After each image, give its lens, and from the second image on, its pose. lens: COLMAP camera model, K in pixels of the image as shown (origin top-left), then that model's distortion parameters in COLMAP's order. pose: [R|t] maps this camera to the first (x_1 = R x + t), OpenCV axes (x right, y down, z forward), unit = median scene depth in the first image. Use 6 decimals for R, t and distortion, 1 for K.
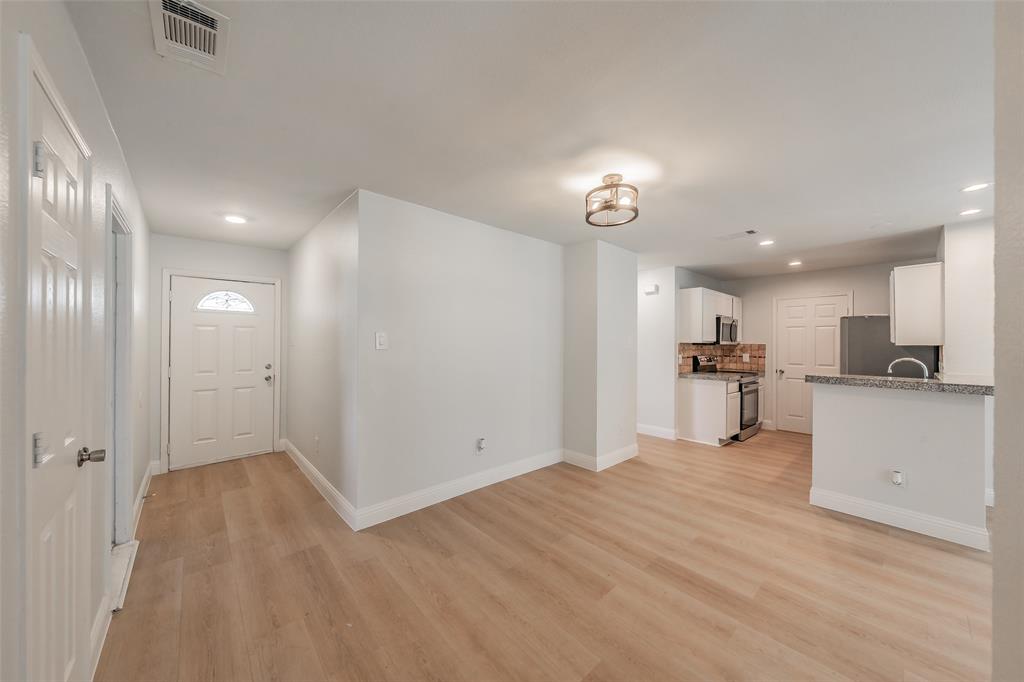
lens RADIAL K [[362.2, 0, 516.3], [0, 362.2, 340.4], [0, 0, 1]] dist [-0.001687, 0.000963]
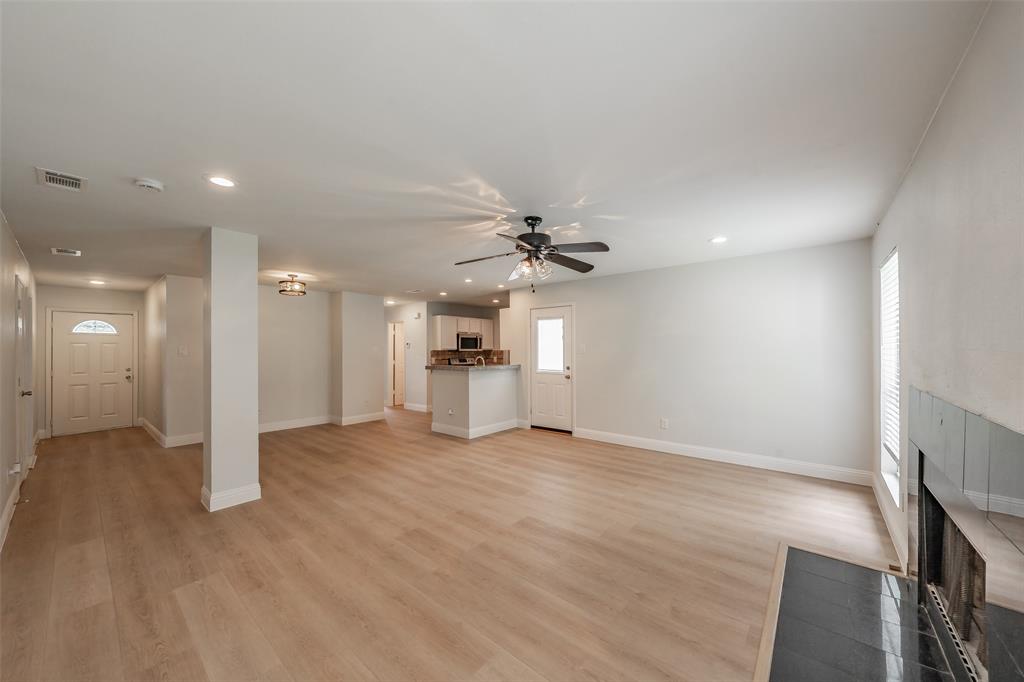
lens RADIAL K [[362.2, 0, 509.2], [0, 362.2, 347.1], [0, 0, 1]] dist [-0.001687, 0.000963]
pose [[0.988809, -0.011493, 0.148742, 0.689840], [0.012100, 0.999922, -0.003175, 0.002304], [-0.148694, 0.004939, 0.988871, -0.759644]]
